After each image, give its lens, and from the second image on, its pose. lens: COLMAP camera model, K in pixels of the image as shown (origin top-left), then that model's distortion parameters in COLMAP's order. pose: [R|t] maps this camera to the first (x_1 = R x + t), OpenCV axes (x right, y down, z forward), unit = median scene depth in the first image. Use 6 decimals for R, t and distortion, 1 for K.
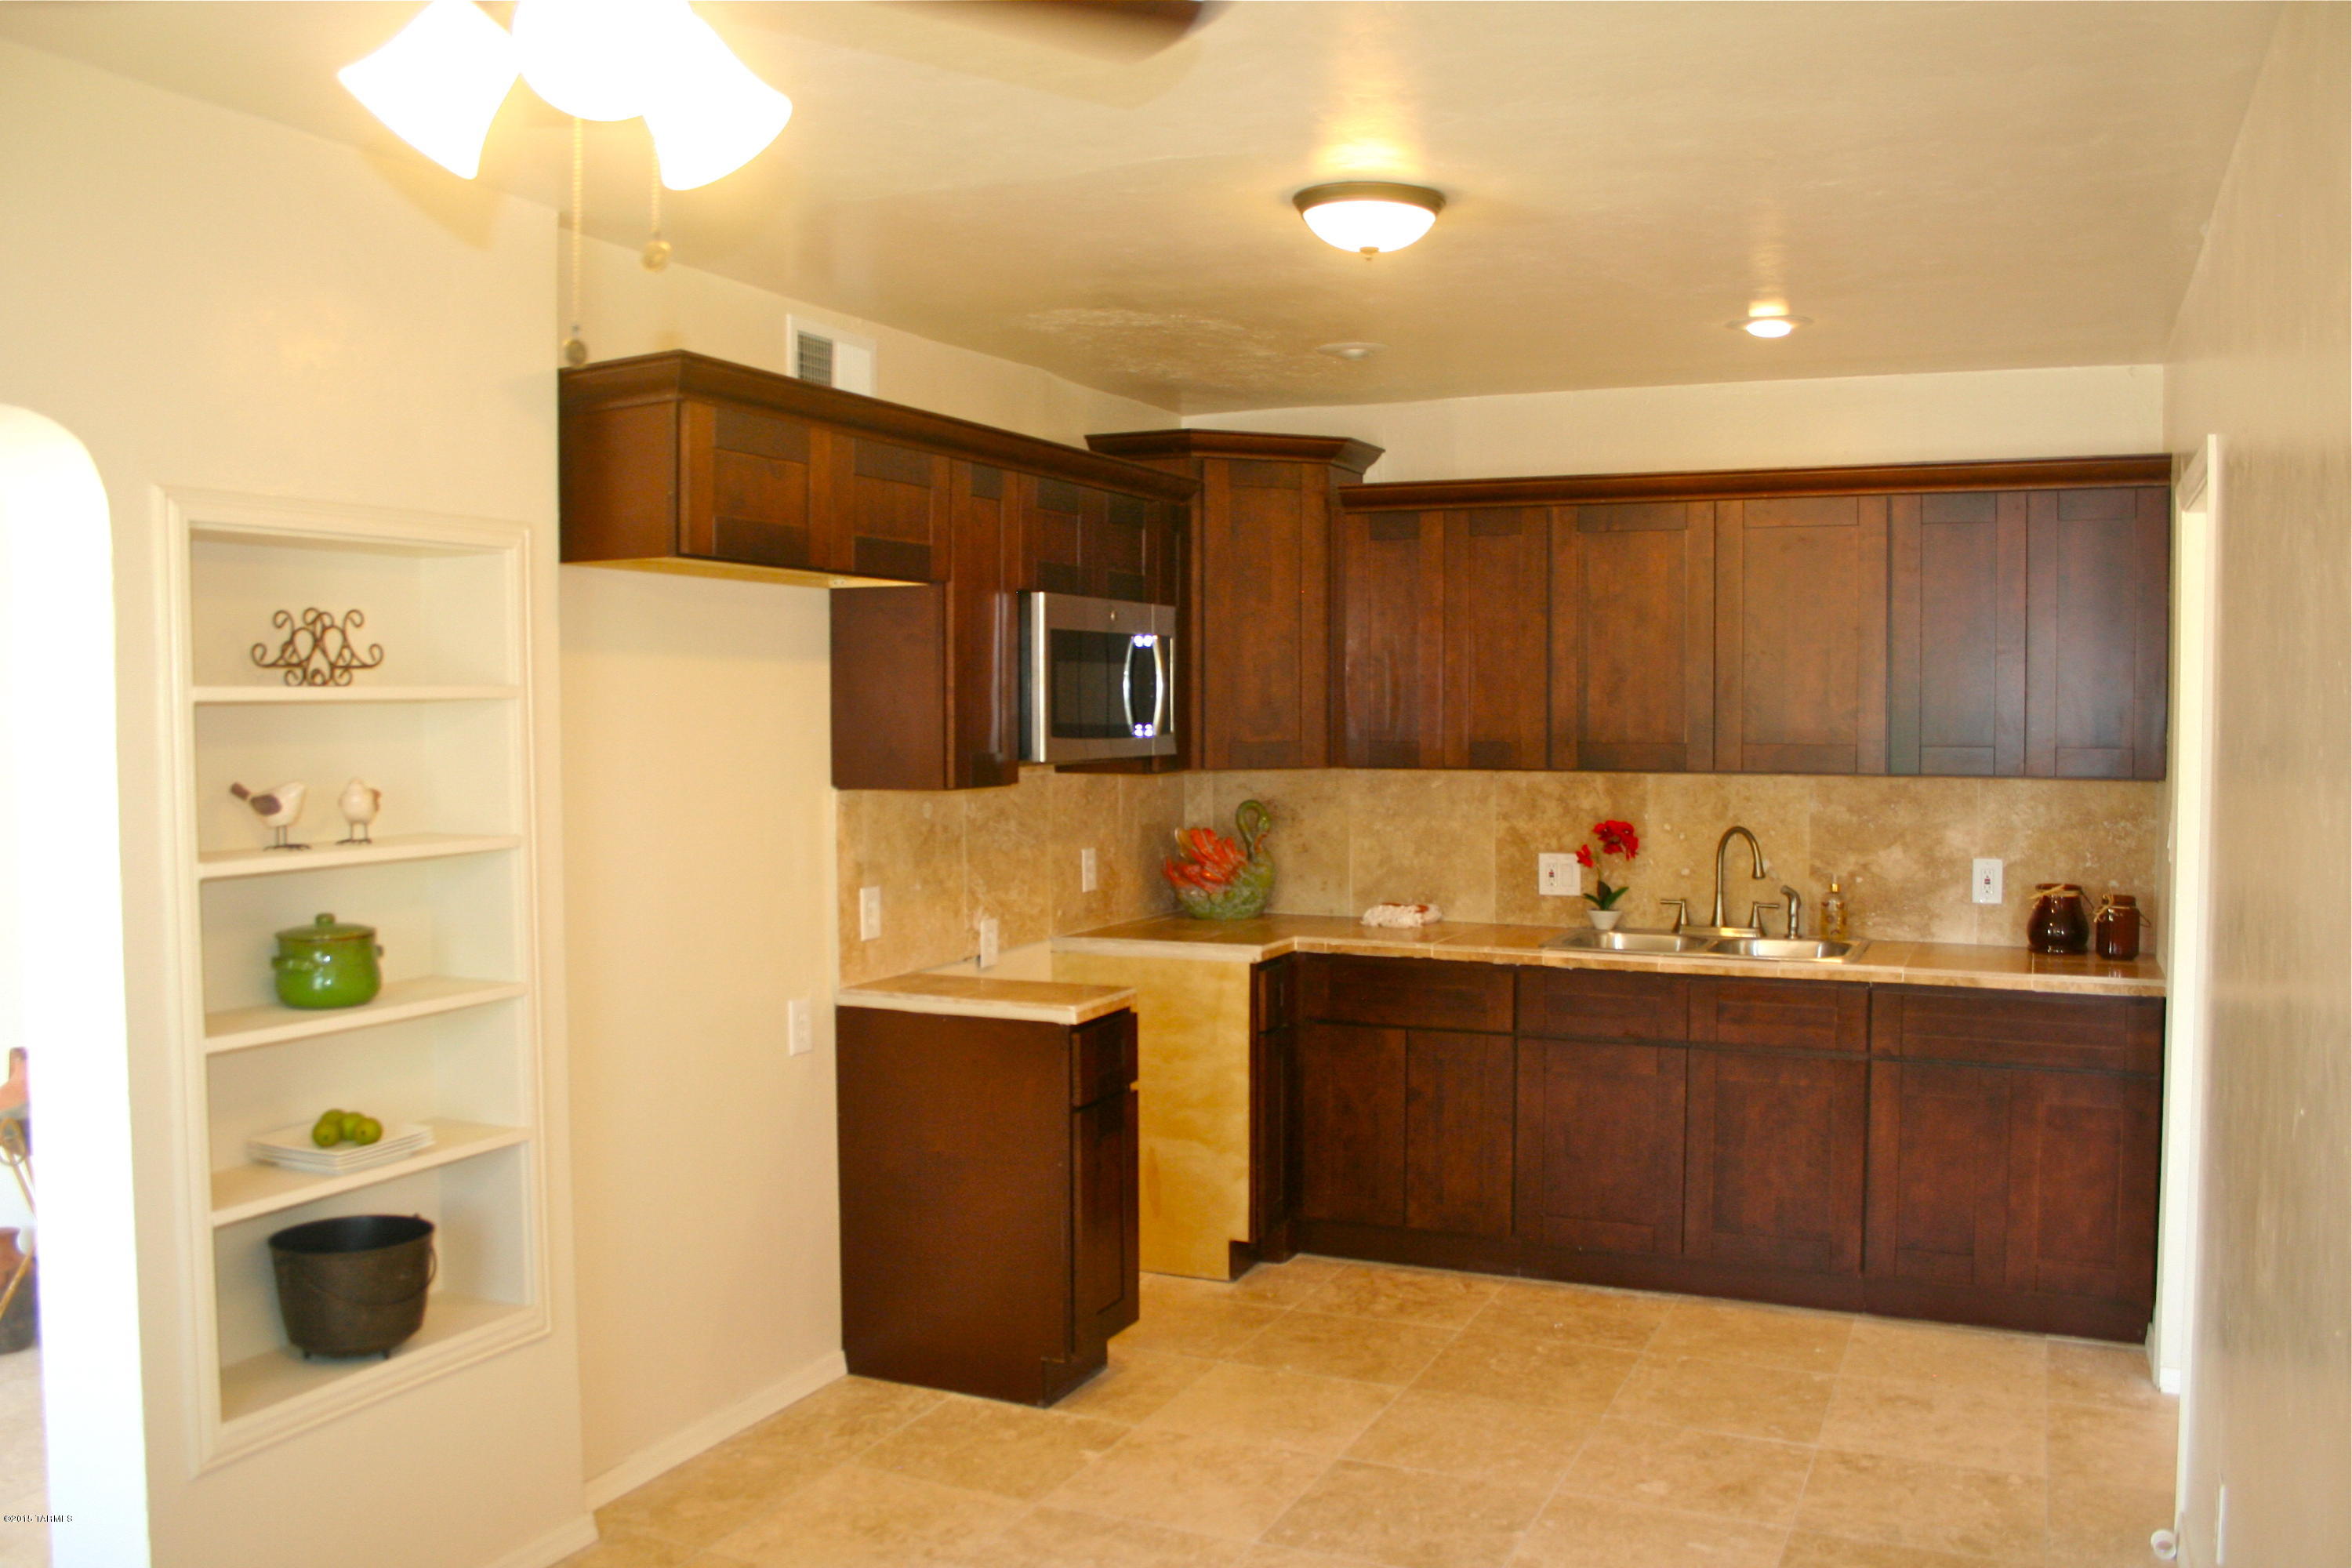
lens RADIAL K [[1956.3, 0, 1176.0], [0, 1956.3, 784.0], [0, 0, 1]] dist [-0.094075, 0.007788]
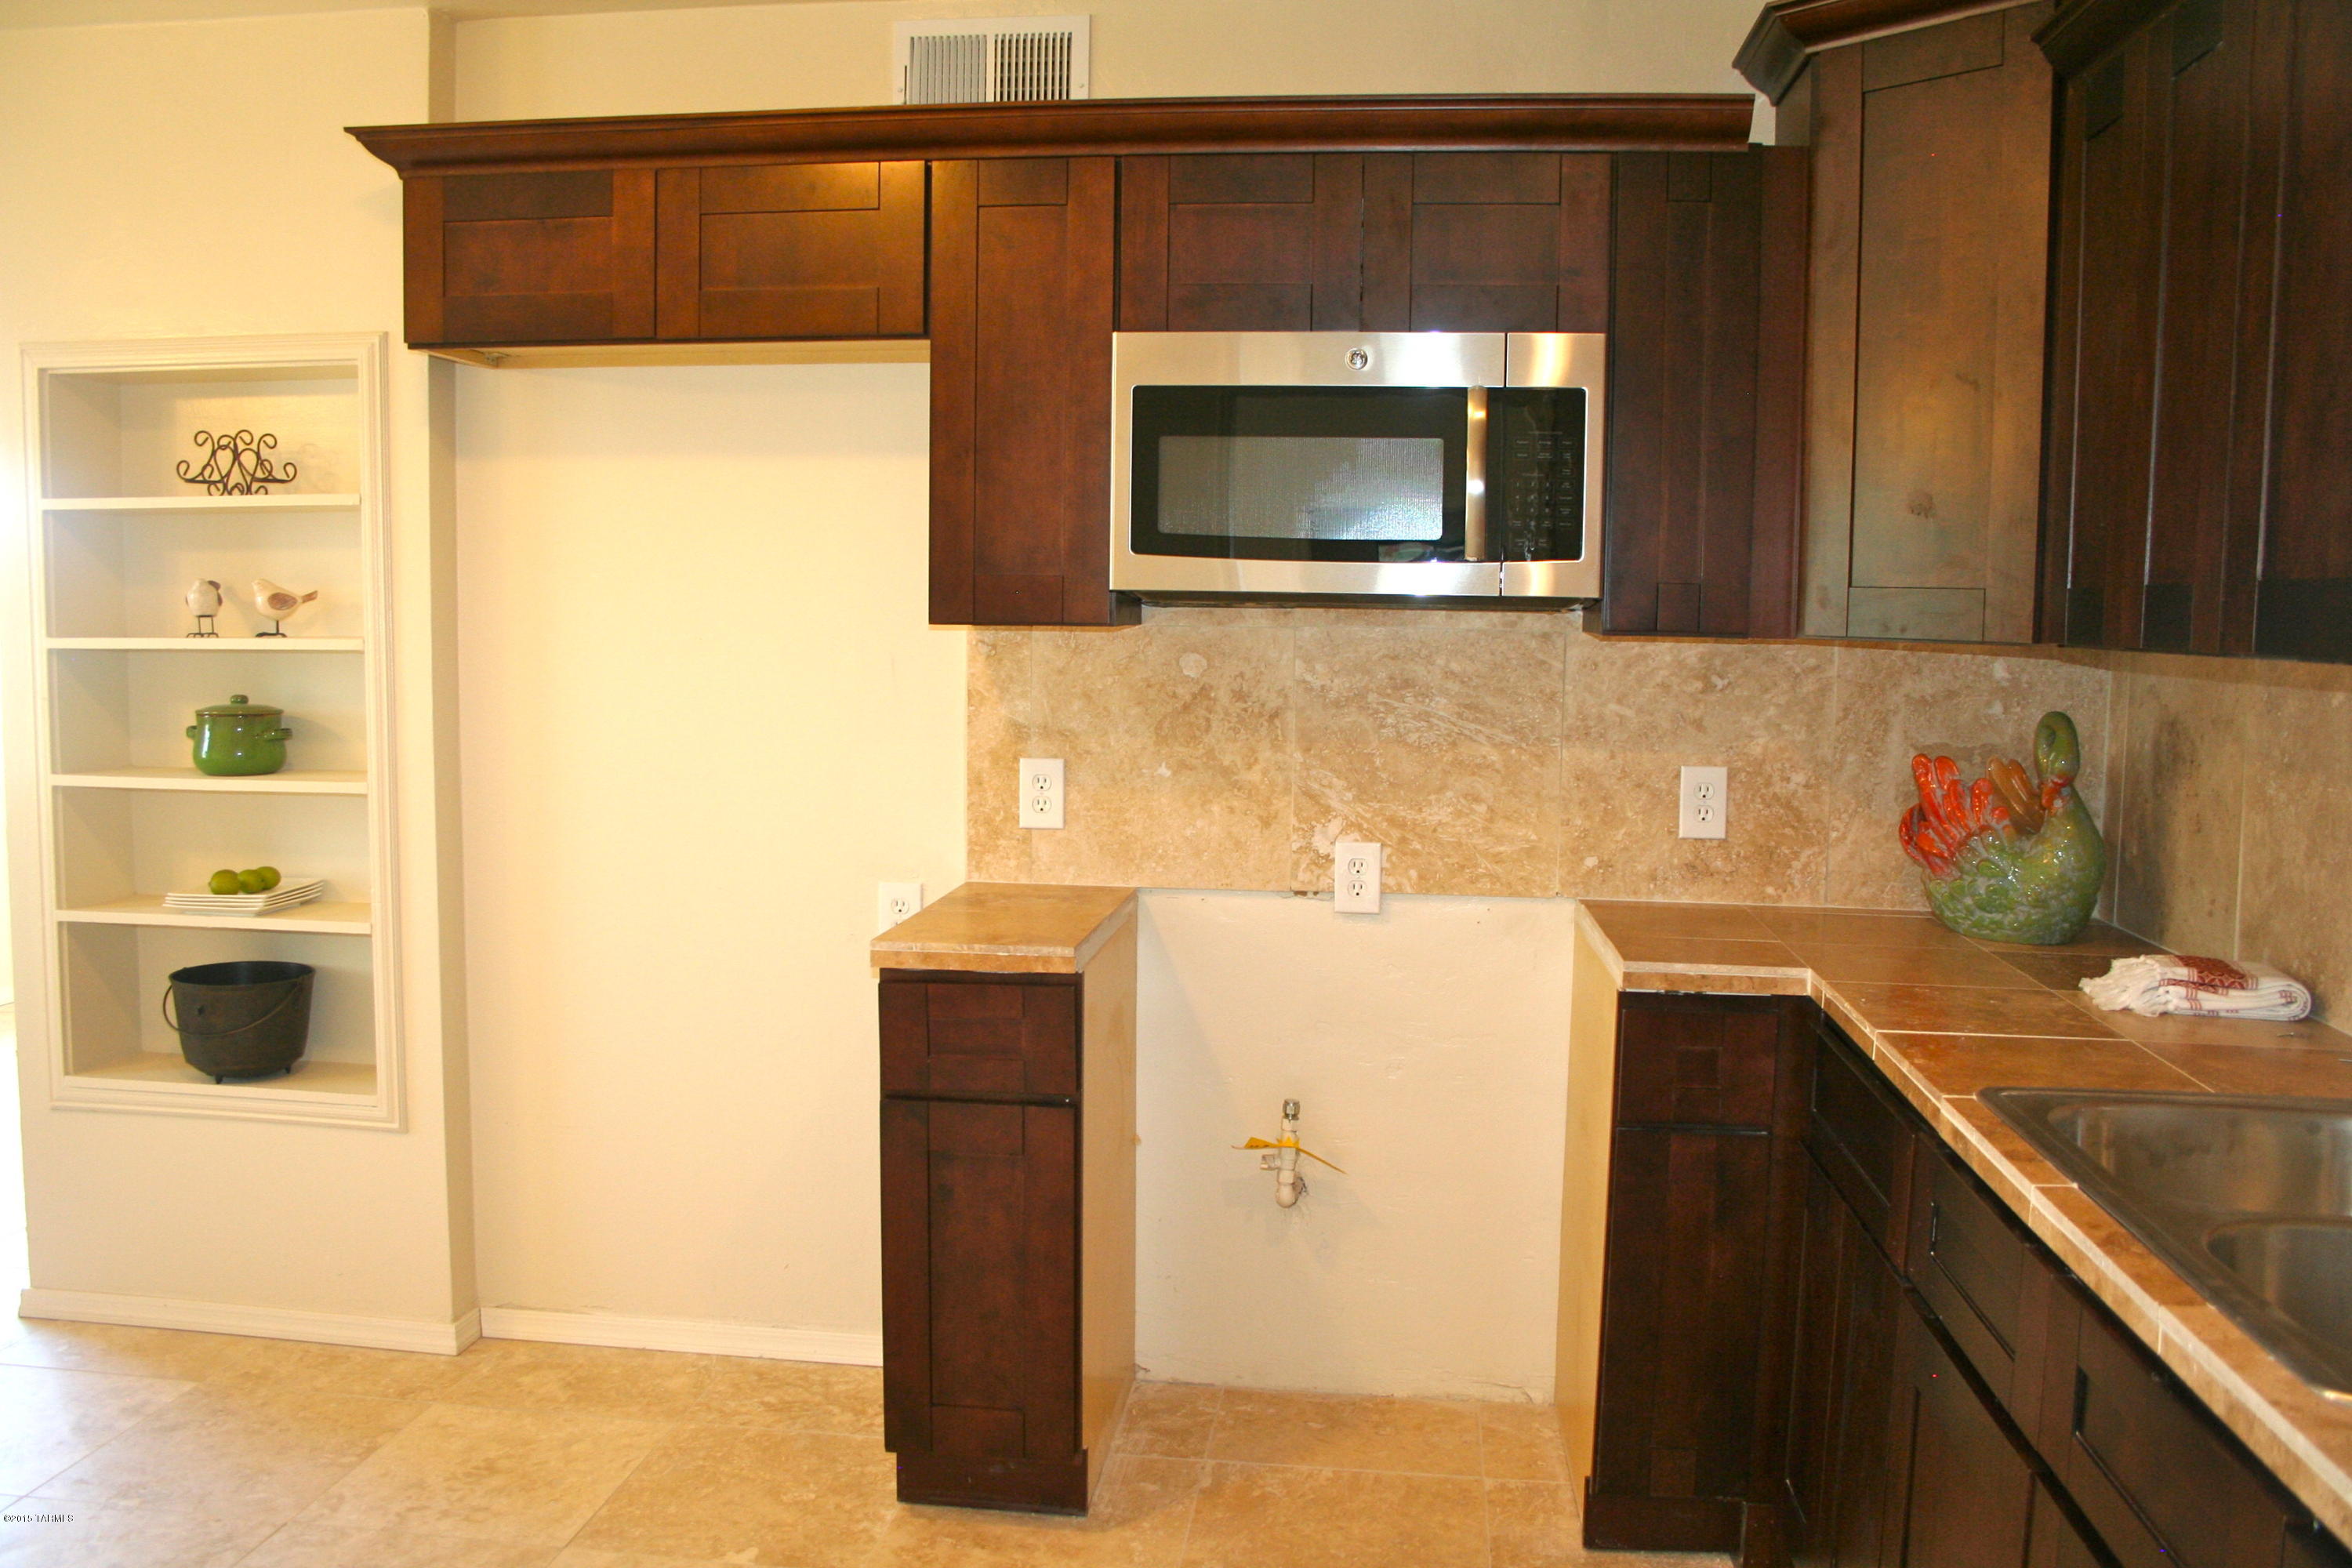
lens RADIAL K [[1956.3, 0, 1176.0], [0, 1956.3, 784.0], [0, 0, 1]] dist [-0.094075, 0.007788]
pose [[0.296510, 0.095276, -0.950265, 0.573551], [-0.051085, 0.995169, 0.083838, -0.002980], [0.953663, 0.023685, 0.299945, 0.828466]]
